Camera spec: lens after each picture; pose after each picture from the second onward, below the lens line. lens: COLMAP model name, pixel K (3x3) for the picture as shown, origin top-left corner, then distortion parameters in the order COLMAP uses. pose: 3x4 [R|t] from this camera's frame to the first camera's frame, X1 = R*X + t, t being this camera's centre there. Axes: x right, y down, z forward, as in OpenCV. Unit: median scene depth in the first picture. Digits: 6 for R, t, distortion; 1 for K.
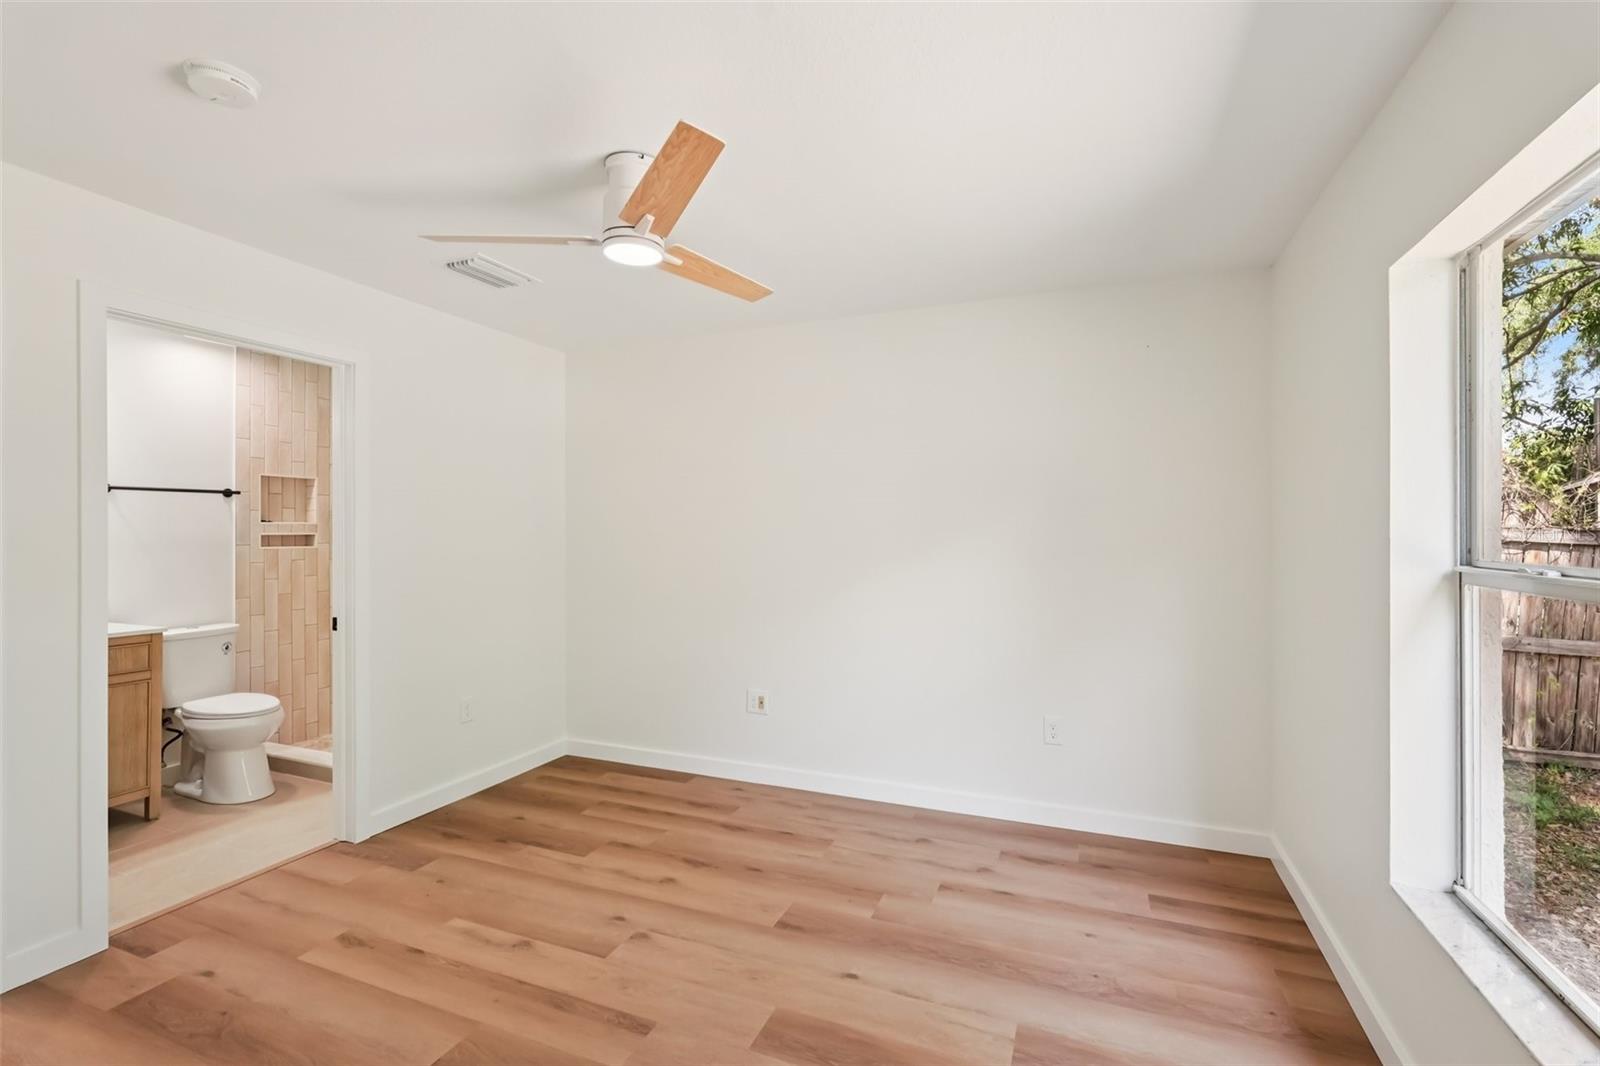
lens RADIAL K [[708.0, 0, 800.0], [0, 708.0, 533.0], [0, 0, 1]] dist [-0.005282, 0.000748]
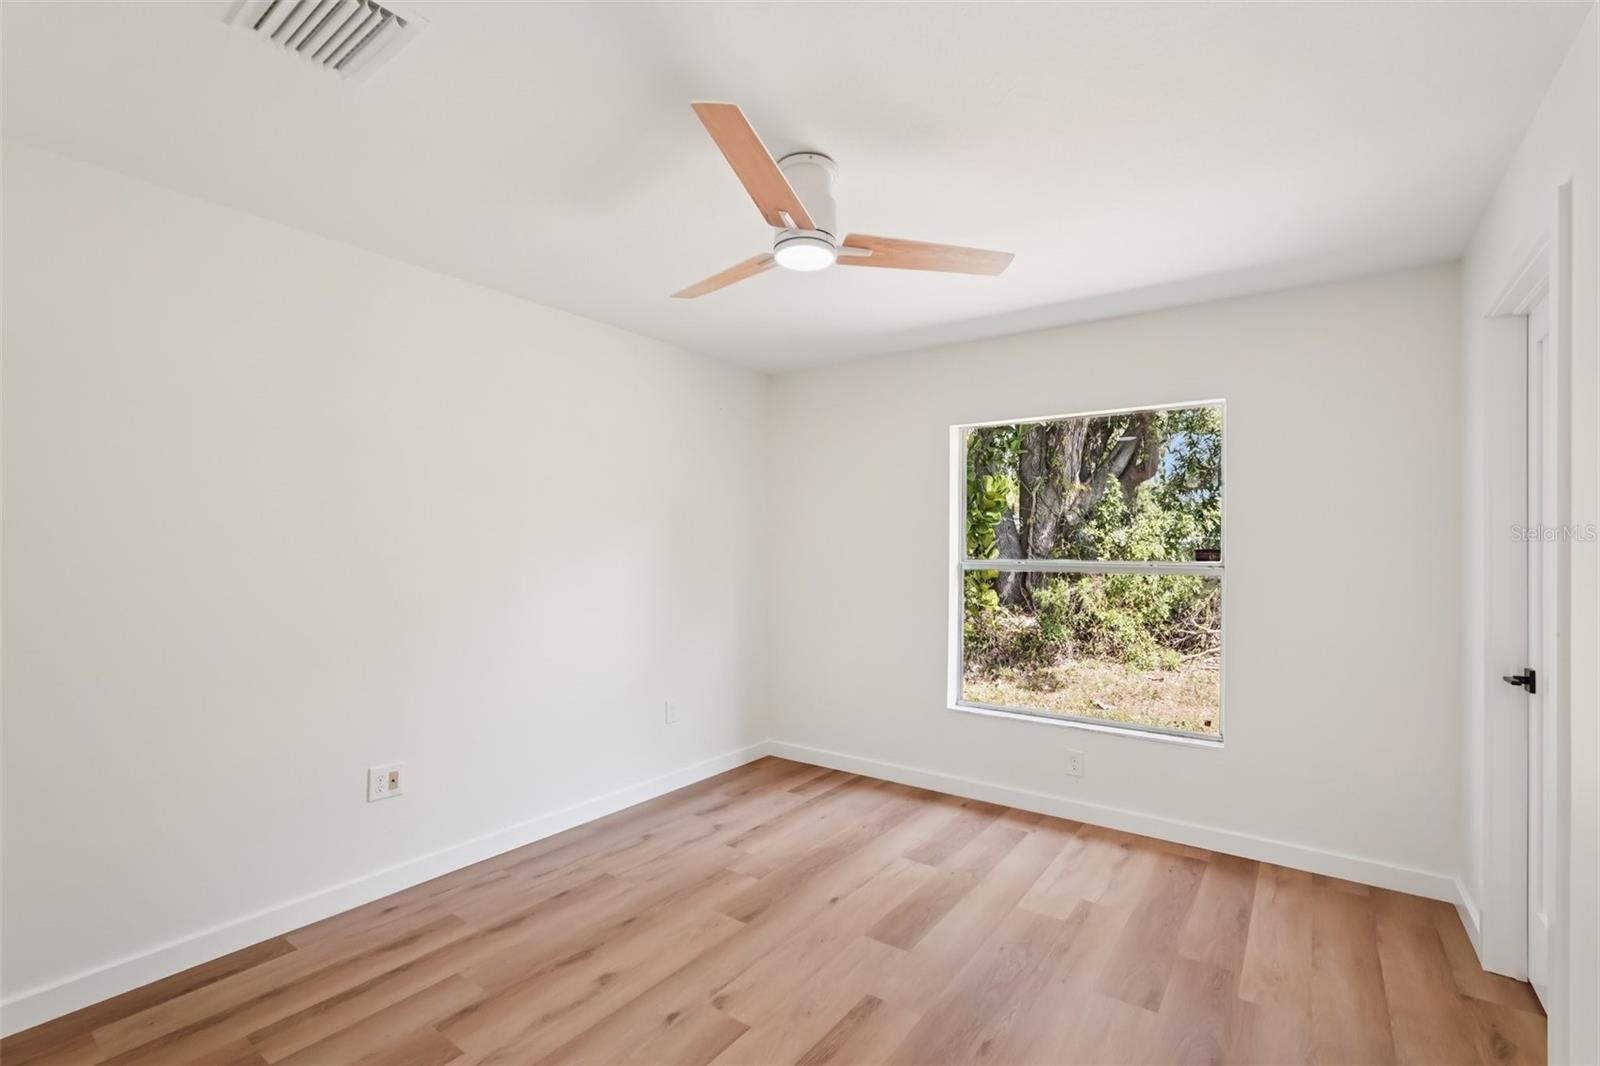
lens RADIAL K [[708.0, 0, 800.0], [0, 708.0, 533.0], [0, 0, 1]] dist [-0.005282, 0.000748]
pose [[0.236251, 0.026452, 0.971332, -0.868289], [-0.007917, 0.999649, -0.025298, 0.002608], [-0.971660, -0.001713, 0.236377, 0.557003]]
